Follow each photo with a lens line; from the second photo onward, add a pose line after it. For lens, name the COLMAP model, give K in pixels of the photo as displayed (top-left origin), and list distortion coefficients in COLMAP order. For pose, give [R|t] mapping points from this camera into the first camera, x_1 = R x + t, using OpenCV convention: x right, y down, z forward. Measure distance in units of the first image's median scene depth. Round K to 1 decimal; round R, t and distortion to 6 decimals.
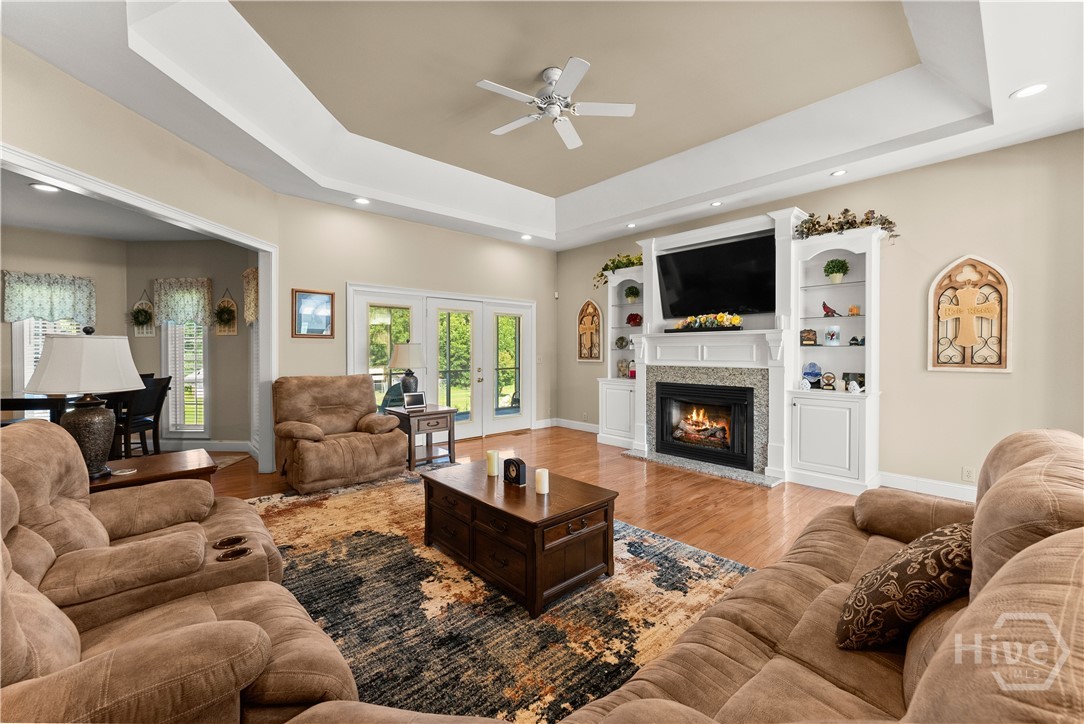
lens RADIAL K [[438.2, 0, 544.6], [0, 438.2, 355.2], [0, 0, 1]] dist [-0.001139, -0.000112]
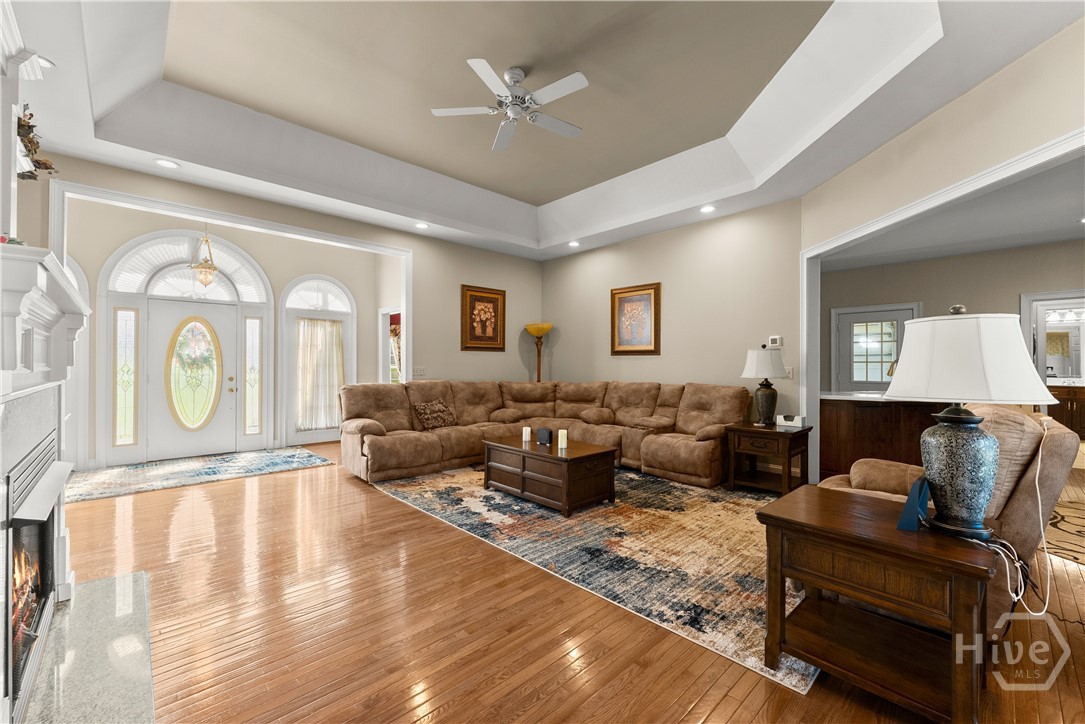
lens RADIAL K [[441.0, 0, 542.5], [0, 441.0, 362.0], [0, 0, 1]] dist [-0.000458, -0.000137]
pose [[-0.999895, -0.002357, -0.014269, -0.021254], [-0.002455, 0.999974, 0.006849, 0.000444], [0.014252, 0.006883, -0.999875, 1.378231]]
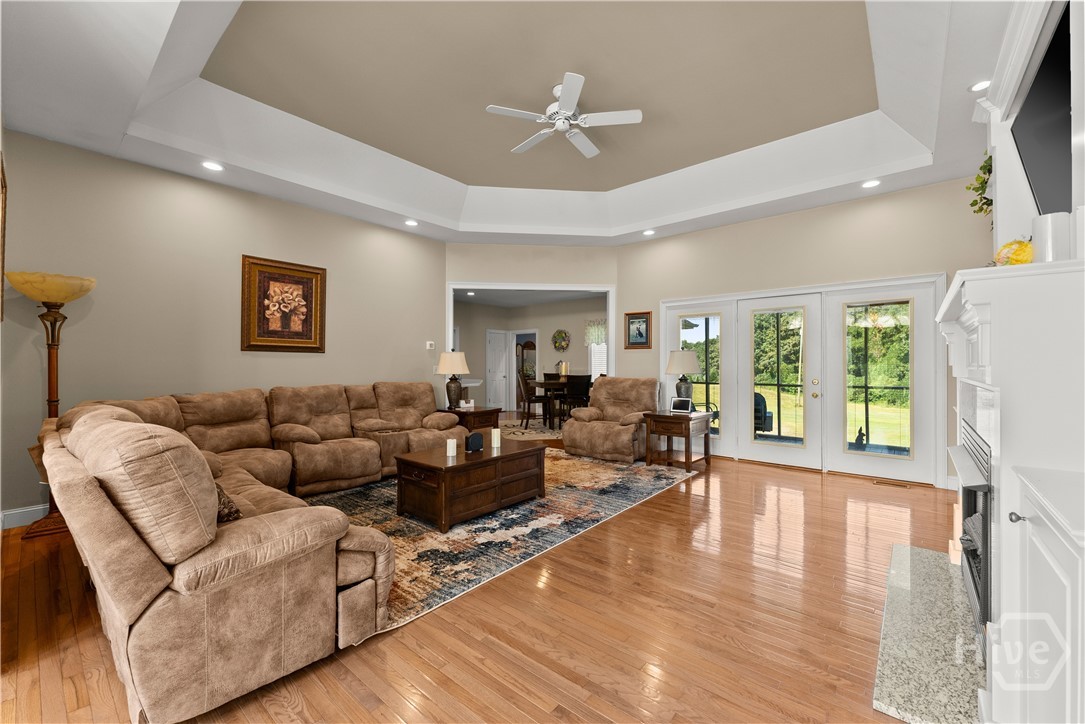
lens RADIAL K [[437.9, 0, 546.9], [0, 437.9, 365.4], [0, 0, 1]] dist [-0.001141, 0.000226]
pose [[0.130260, 0.001340, -0.991479, 0.725021], [-0.010870, 0.999941, -0.000077, 0.012169], [0.991420, 0.010787, 0.130266, 0.573834]]
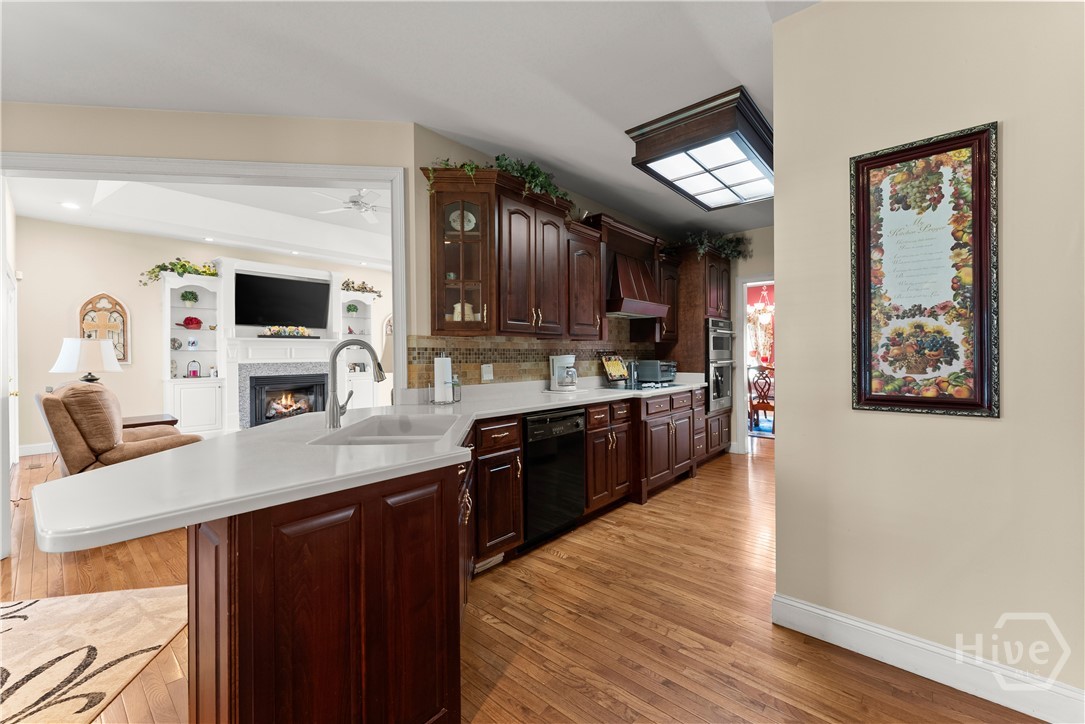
lens RADIAL K [[438.6, 0, 545.1], [0, 438.6, 355.2], [0, 0, 1]] dist [-0.001139, -0.000112]
pose [[-0.111101, -0.000389, 0.993809, -1.210901], [0.018541, 0.999825, 0.002464, 0.014285], [-0.993636, 0.018700, -0.111075, 0.337282]]
